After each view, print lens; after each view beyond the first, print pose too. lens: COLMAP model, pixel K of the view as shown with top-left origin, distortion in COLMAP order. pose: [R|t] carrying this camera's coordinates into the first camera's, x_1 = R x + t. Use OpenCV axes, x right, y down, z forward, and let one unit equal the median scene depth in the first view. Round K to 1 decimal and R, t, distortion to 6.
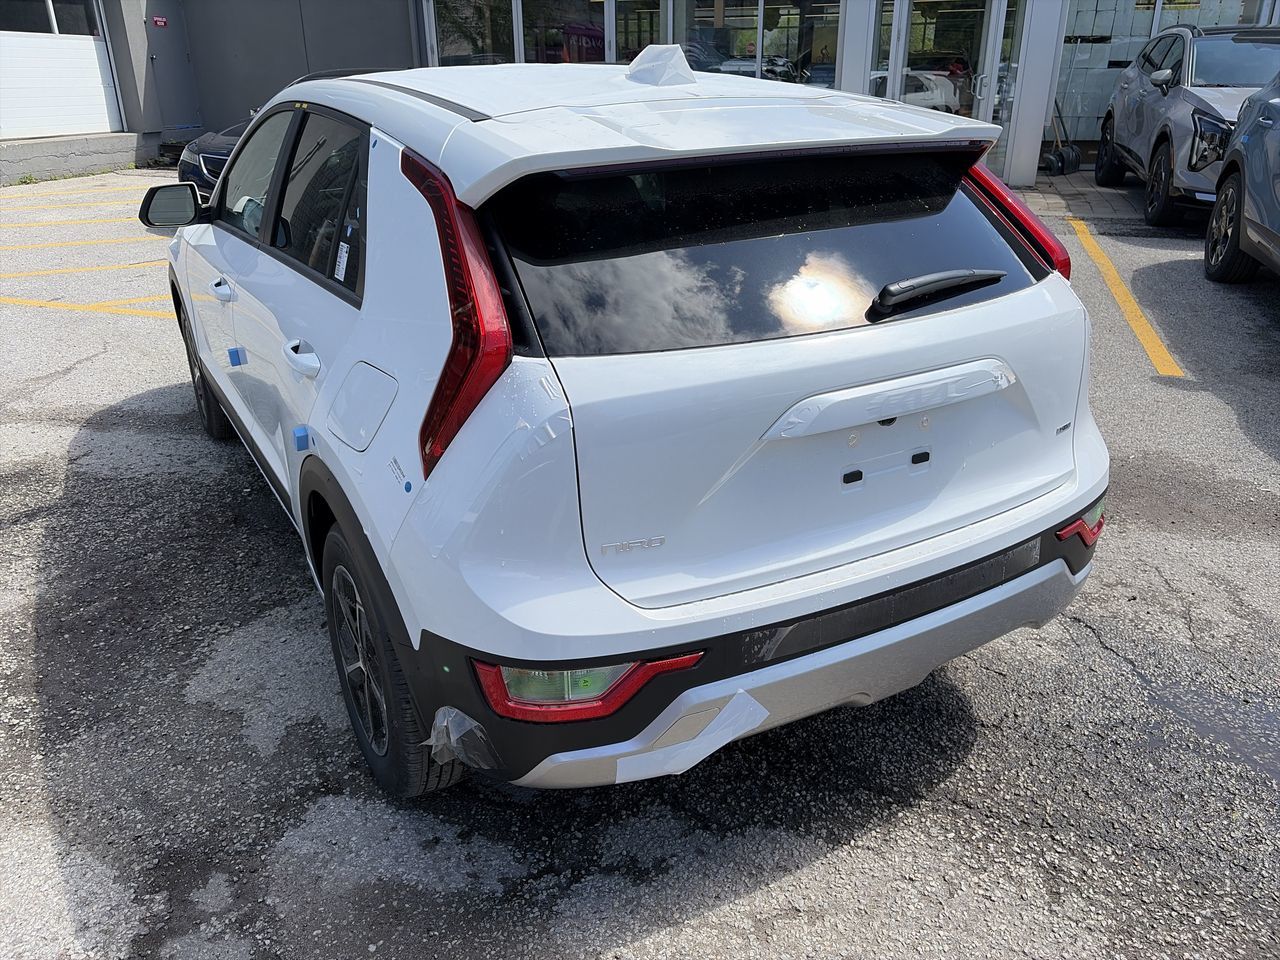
lens RADIAL K [[953.6, 0, 645.4], [0, 953.6, 500.9], [0, 0, 1]] dist [0.061269, -0.065514]
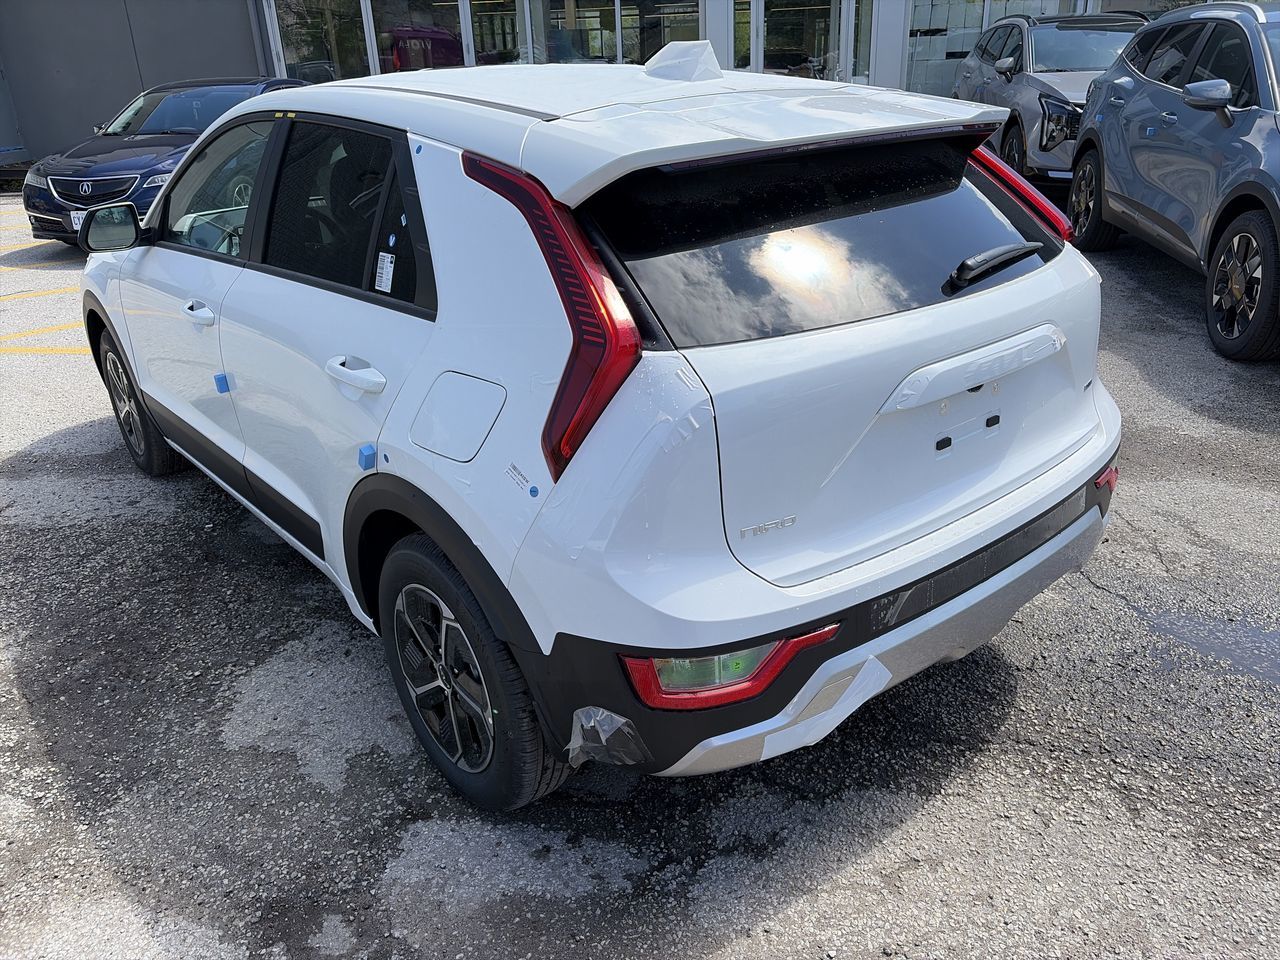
lens RADIAL K [[950.8, 0, 657.1], [0, 950.8, 502.0], [0, 0, 1]] dist [0.056866, -0.058770]
pose [[0.984072, -0.096079, 0.149569, -0.207139], [0.095926, 0.995354, 0.008254, 0.000058], [-0.149667, 0.006225, 0.988717, 0.004480]]
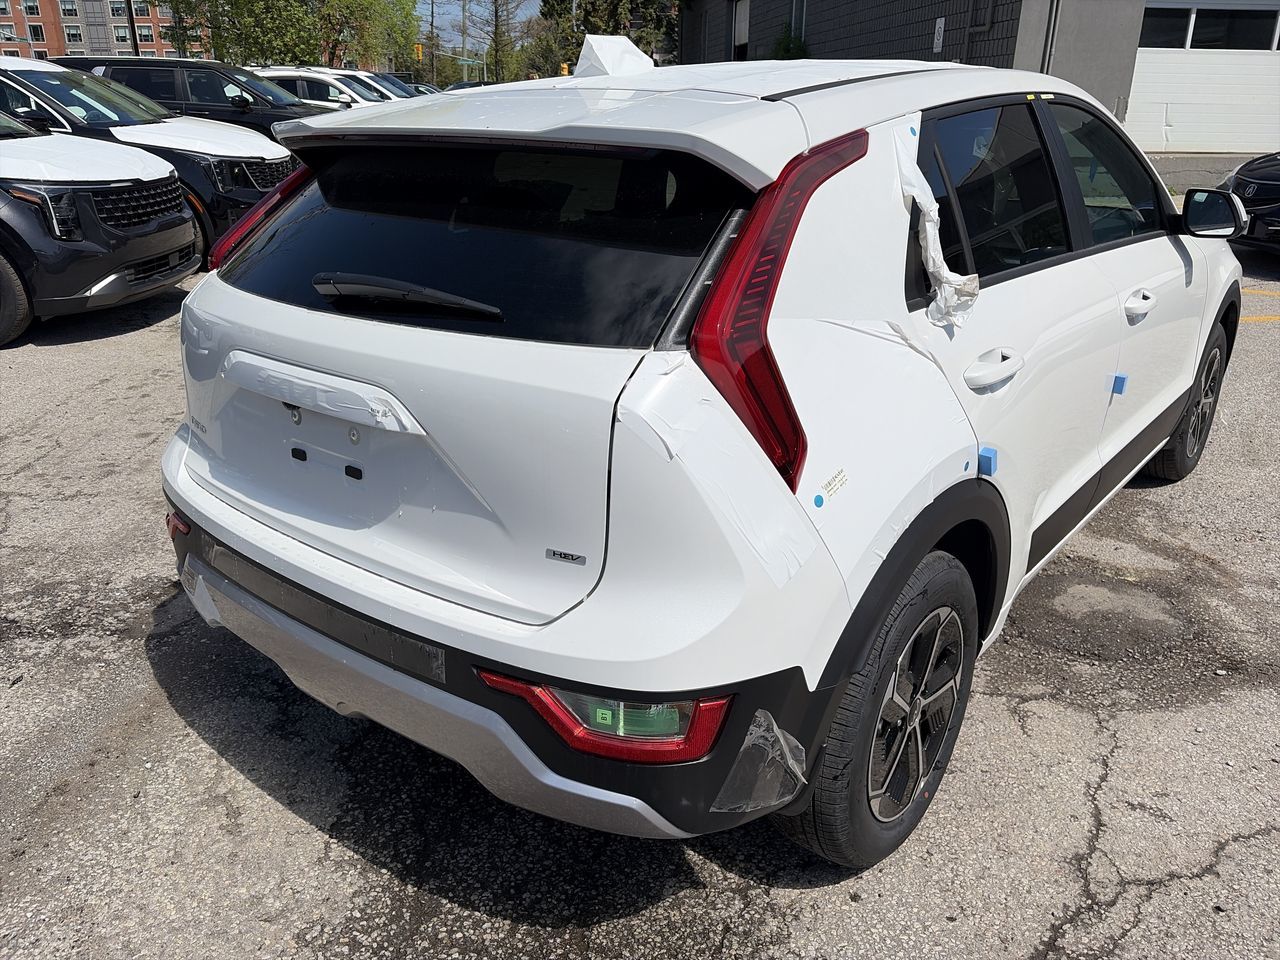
lens RADIAL K [[952.8, 0, 630.5], [0, 952.8, 495.5], [0, 0, 1]] dist [0.057063, -0.055251]
pose [[0.360880, 0.364375, -0.858485, 0.973302], [-0.384107, 0.896889, 0.219208, -0.271706], [0.849840, 0.250643, 0.463628, 0.674487]]
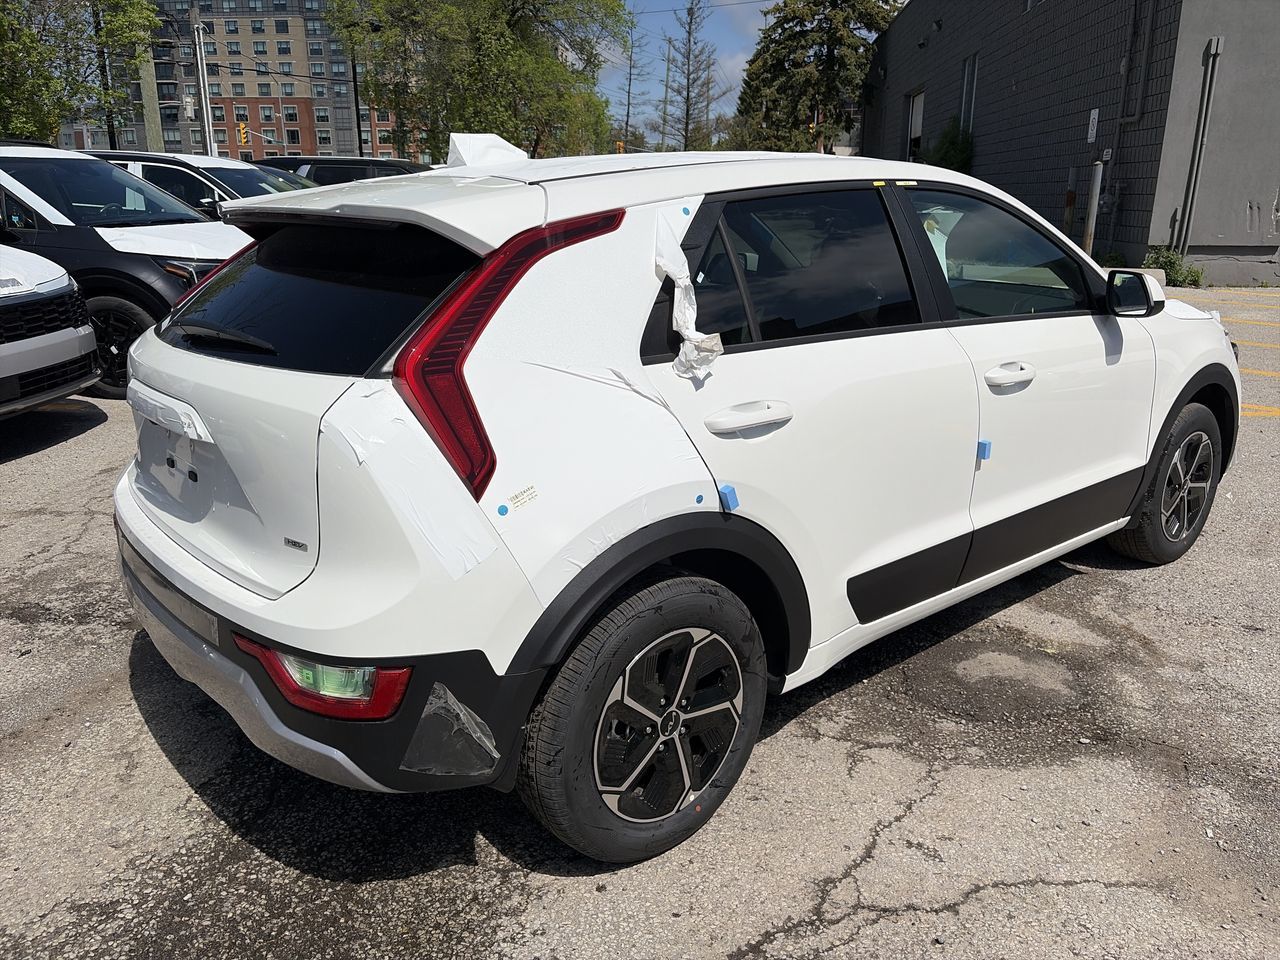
lens RADIAL K [[953.6, 0, 645.4], [0, 953.6, 500.9], [0, 0, 1]] dist [0.061269, -0.065514]
pose [[0.187446, 0.309505, -0.932240, 1.208945], [-0.399640, 0.890992, 0.215455, -0.398114], [0.897303, 0.332174, 0.290703, 0.969209]]
